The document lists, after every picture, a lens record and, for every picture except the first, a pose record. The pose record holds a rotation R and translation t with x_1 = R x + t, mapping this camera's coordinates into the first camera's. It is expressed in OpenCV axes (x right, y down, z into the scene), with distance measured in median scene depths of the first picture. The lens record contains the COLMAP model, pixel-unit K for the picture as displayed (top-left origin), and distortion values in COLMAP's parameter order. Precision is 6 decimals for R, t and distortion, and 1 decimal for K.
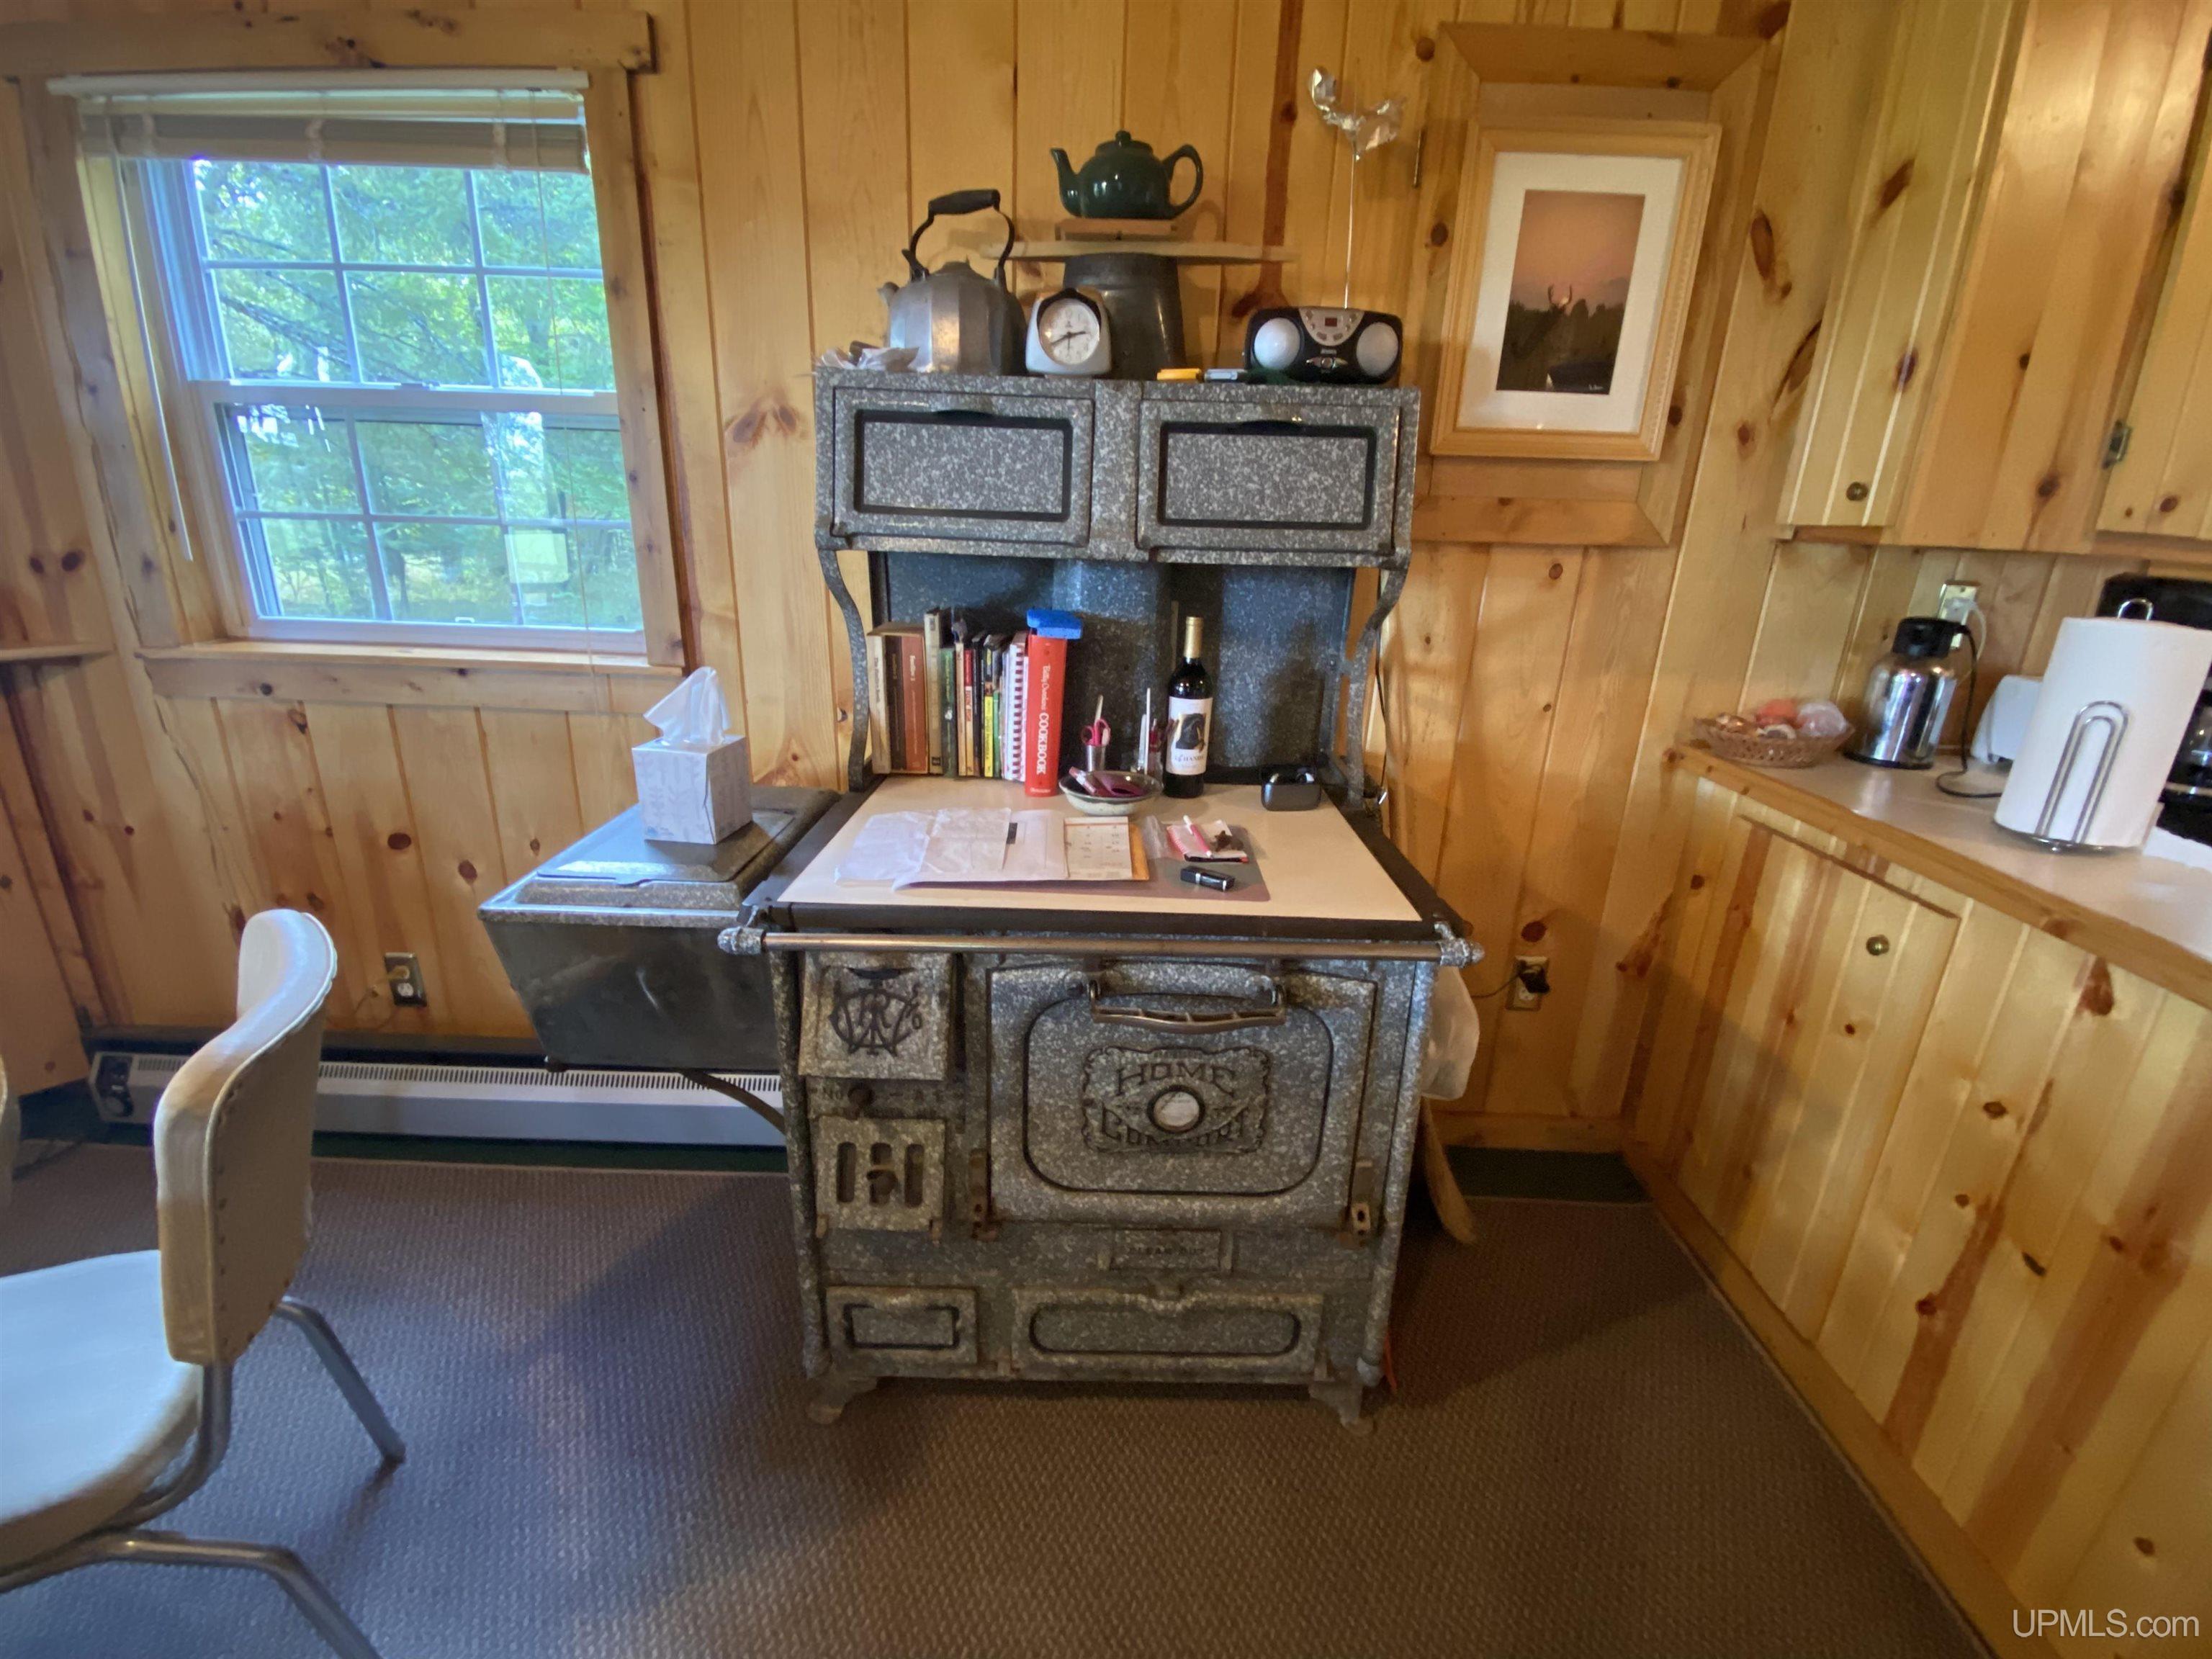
lens RADIAL K [[940.1, 0, 1105.2], [0, 940.1, 837.8], [0, 0, 1]] dist [0.019642, -0.018144]
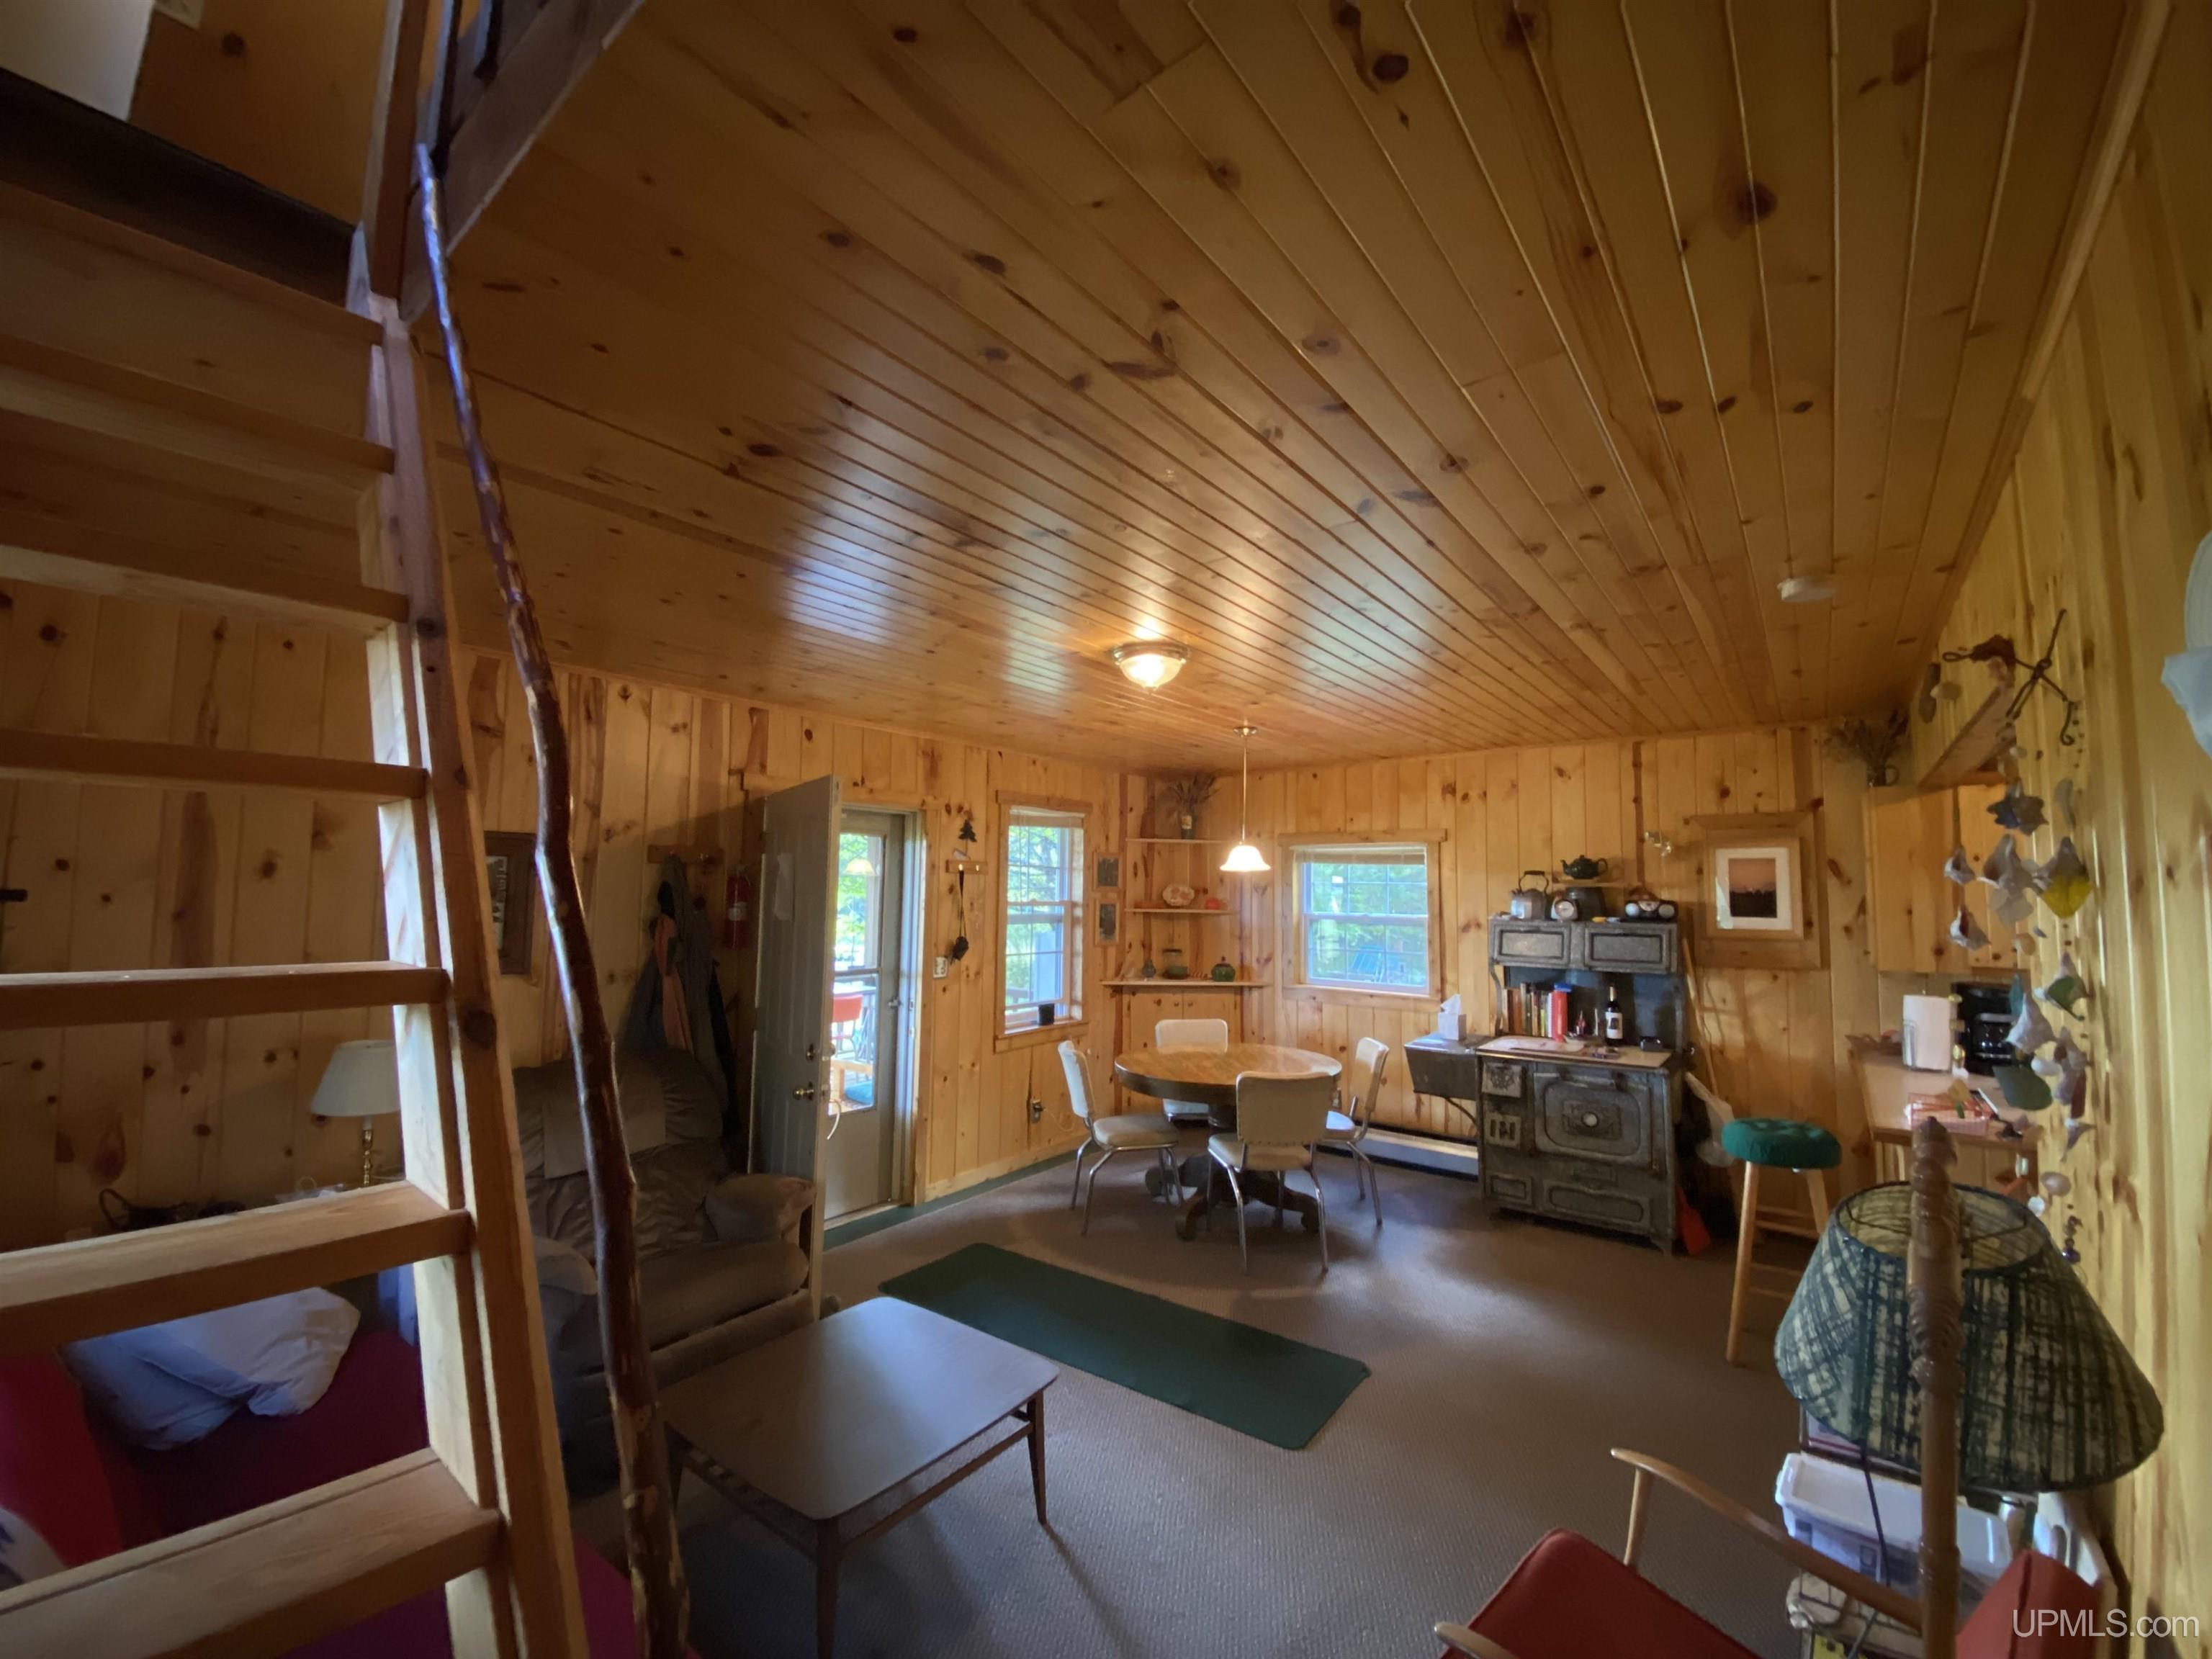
lens RADIAL K [[900.7, 0, 1074.5], [0, 900.7, 820.6], [0, 0, 1]] dist [0.001080, -0.013769]
pose [[0.777705, -0.073858, -0.624276, 0.627653], [-0.184590, 0.922465, -0.339094, 0.619103], [0.600918, 0.378950, 0.703772, -2.476065]]
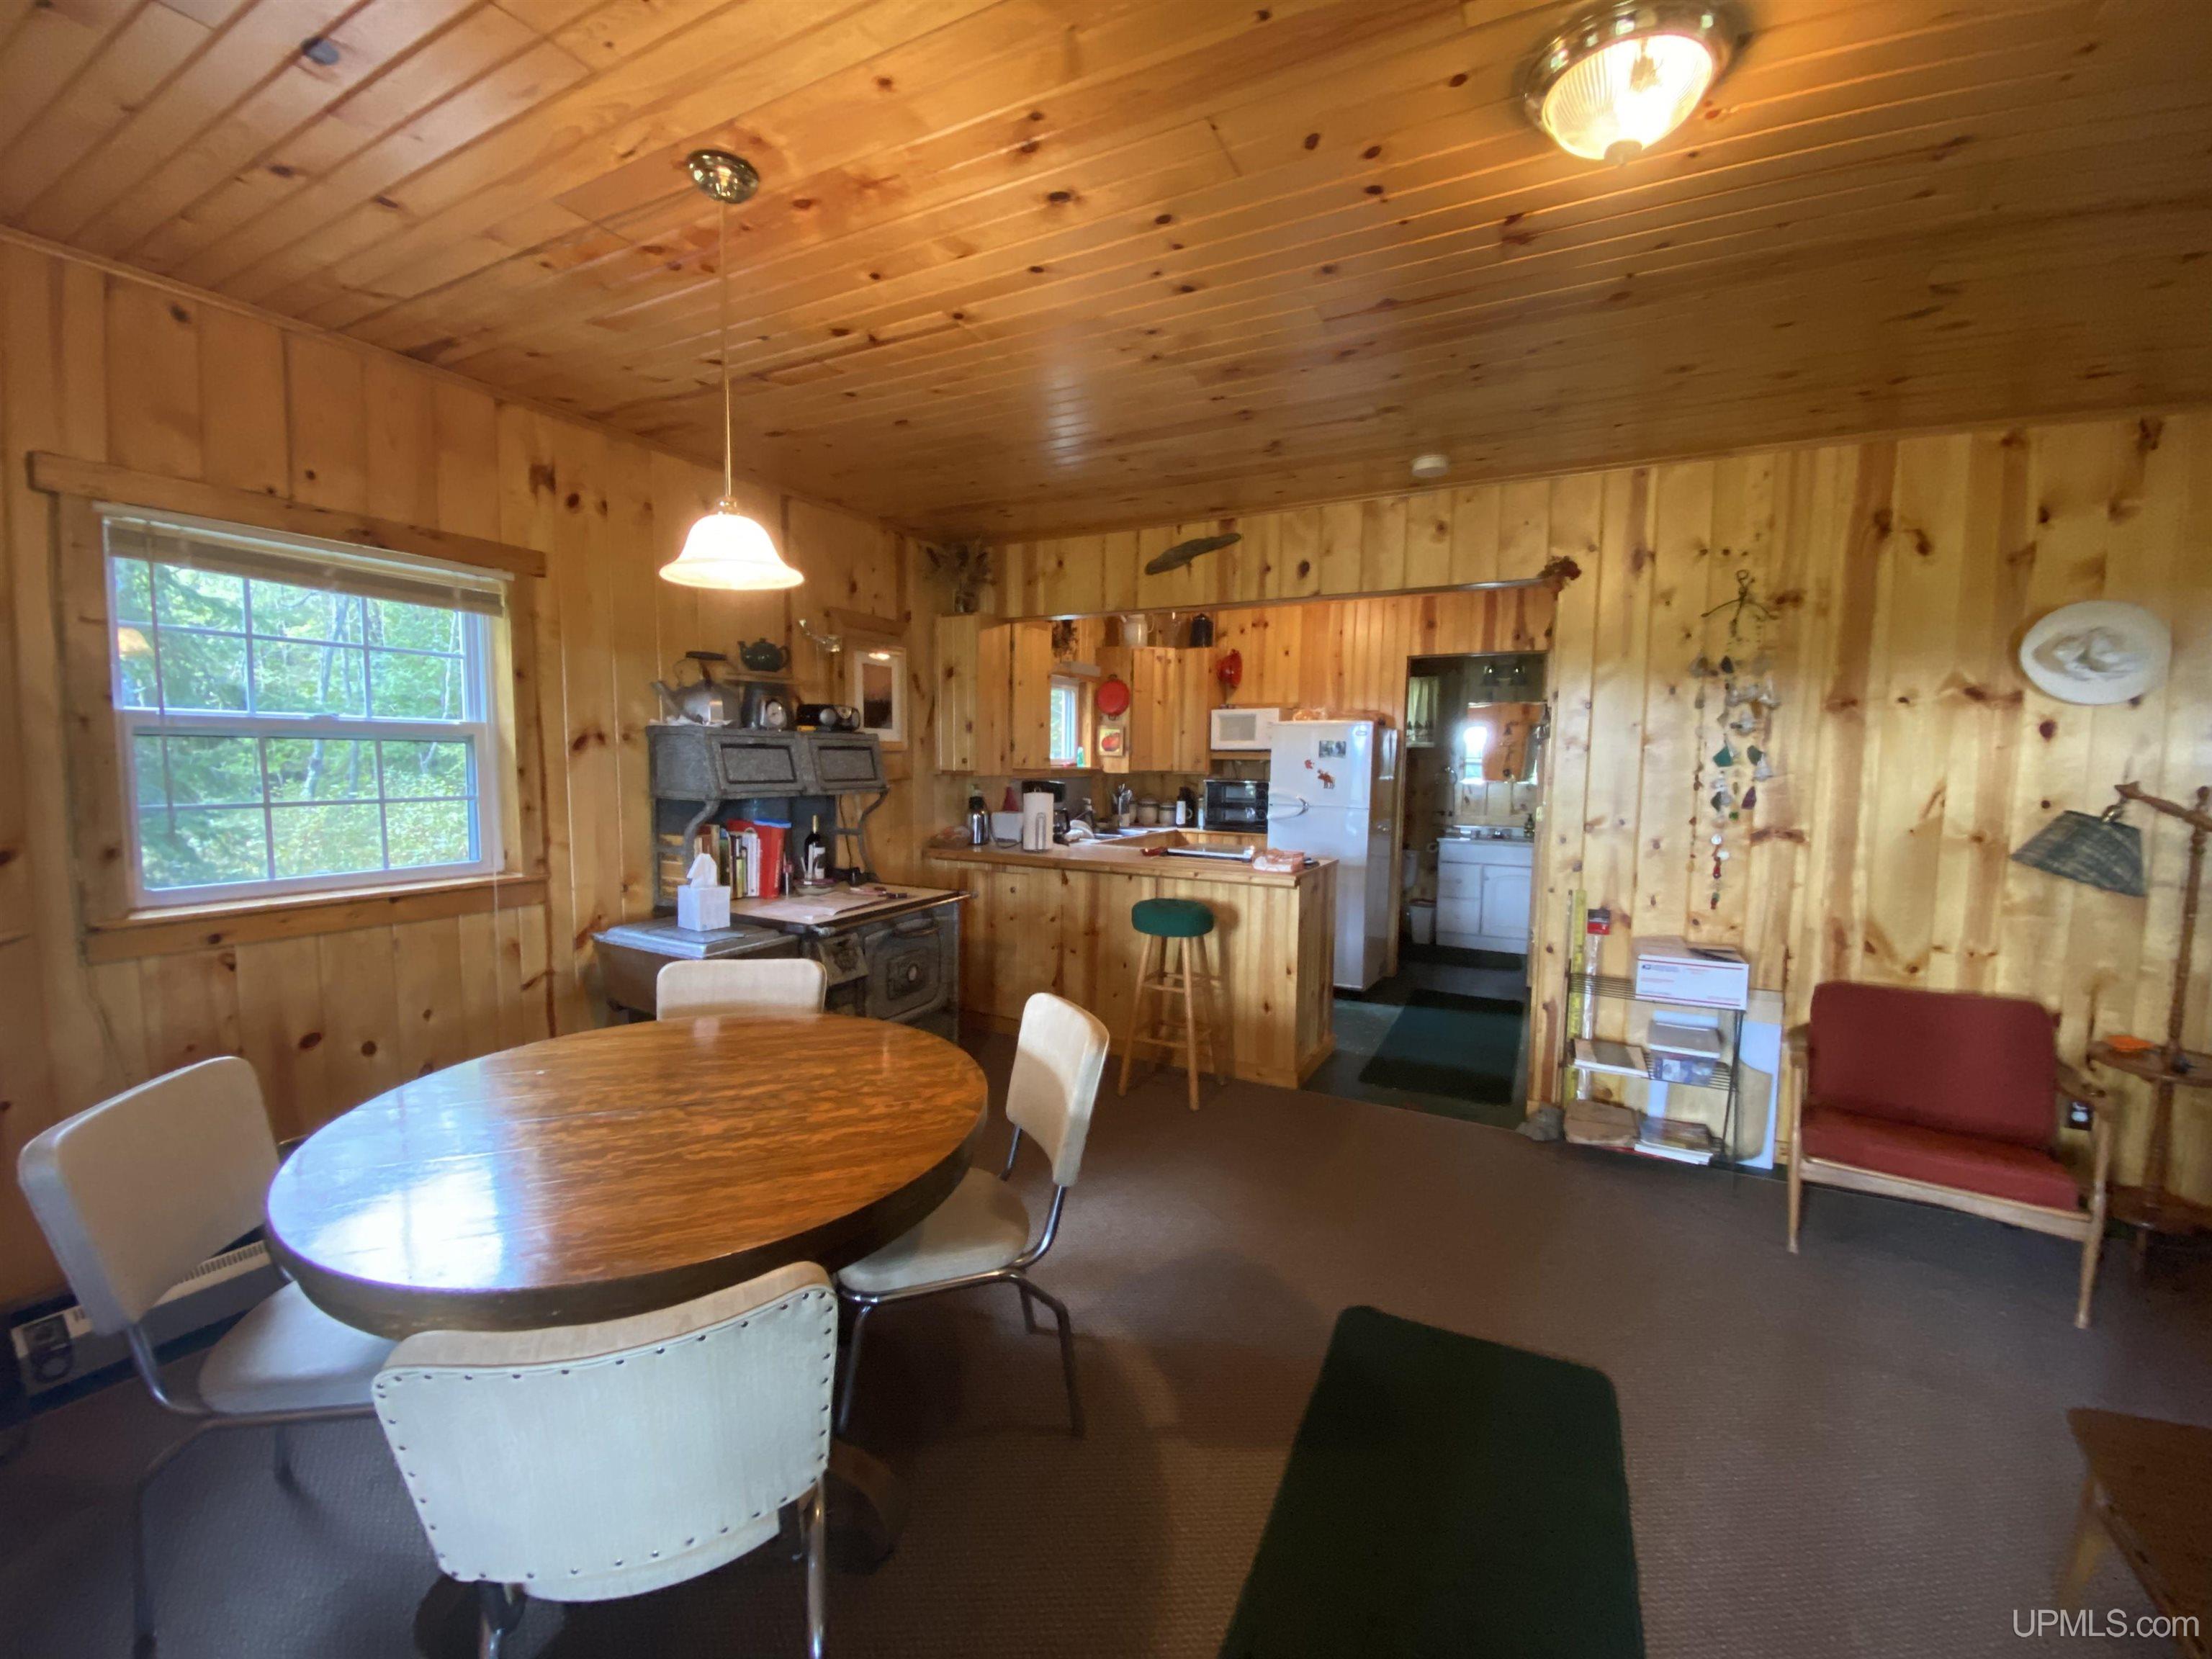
lens RADIAL K [[879.1, 0, 1114.0], [0, 879.1, 840.4], [0, 0, 1]] dist [0.000777, -0.012273]
pose [[0.441670, -0.111105, 0.890272, -1.646336], [0.284712, 0.958369, -0.021644, 0.104480], [-0.850804, 0.263031, 0.454916, -0.718729]]
